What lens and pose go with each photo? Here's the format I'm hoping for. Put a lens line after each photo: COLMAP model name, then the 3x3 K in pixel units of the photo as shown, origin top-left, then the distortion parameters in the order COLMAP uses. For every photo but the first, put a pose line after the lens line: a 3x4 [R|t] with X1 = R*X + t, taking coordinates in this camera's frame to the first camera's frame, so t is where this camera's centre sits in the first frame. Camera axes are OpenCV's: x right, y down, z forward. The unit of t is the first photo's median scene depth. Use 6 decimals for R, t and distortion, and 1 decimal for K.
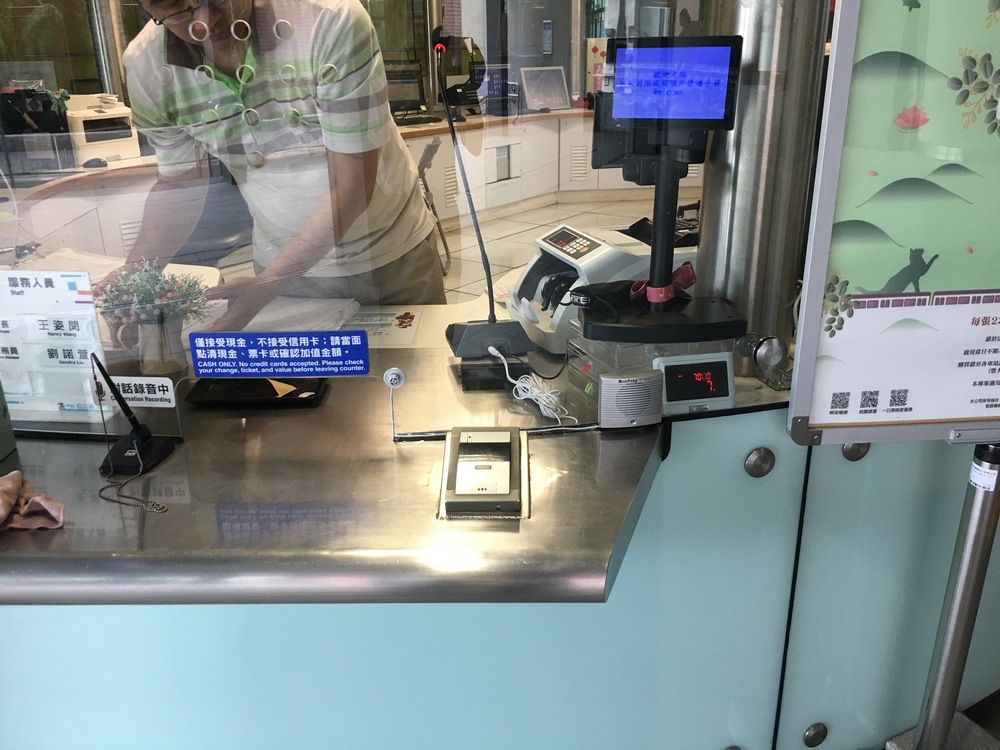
lens RADIAL K [[852.3, 0, 500.0], [0, 852.3, 375.0], [0, 0, 1]] dist [0.007457, -0.000792]
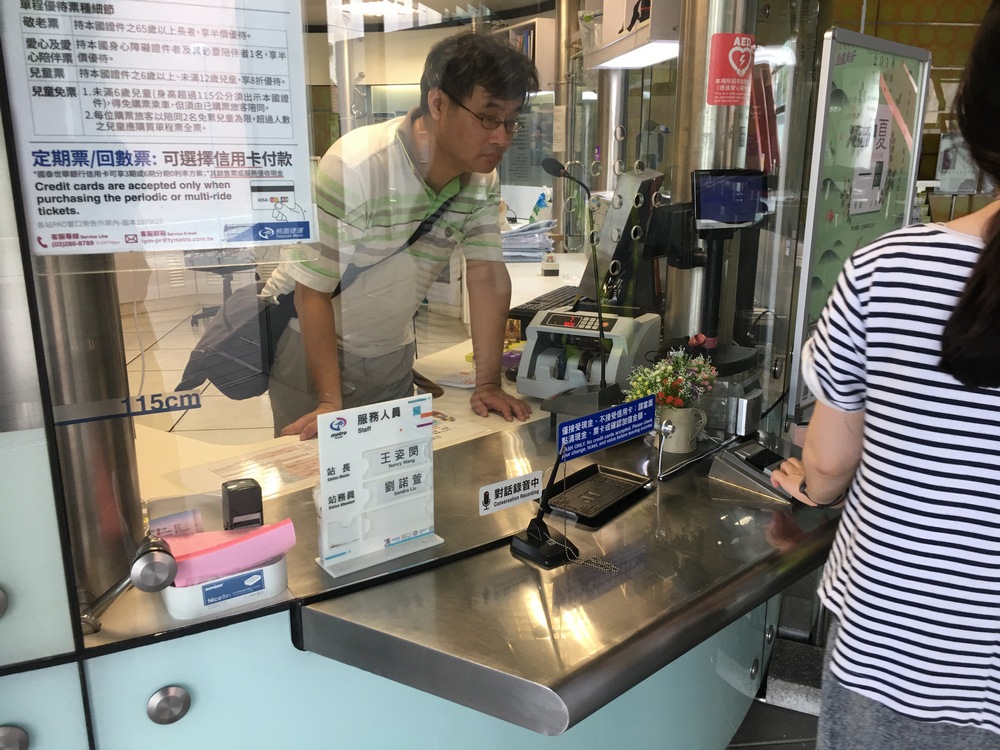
lens RADIAL K [[852.3, 0, 500.0], [0, 852.3, 375.0], [0, 0, 1]] dist [0.007457, -0.000792]
pose [[0.741077, -0.167524, 0.650185, -1.060221], [0.240341, 0.970394, -0.023911, -0.096502], [-0.626930, 0.173986, 0.759399, 0.174977]]
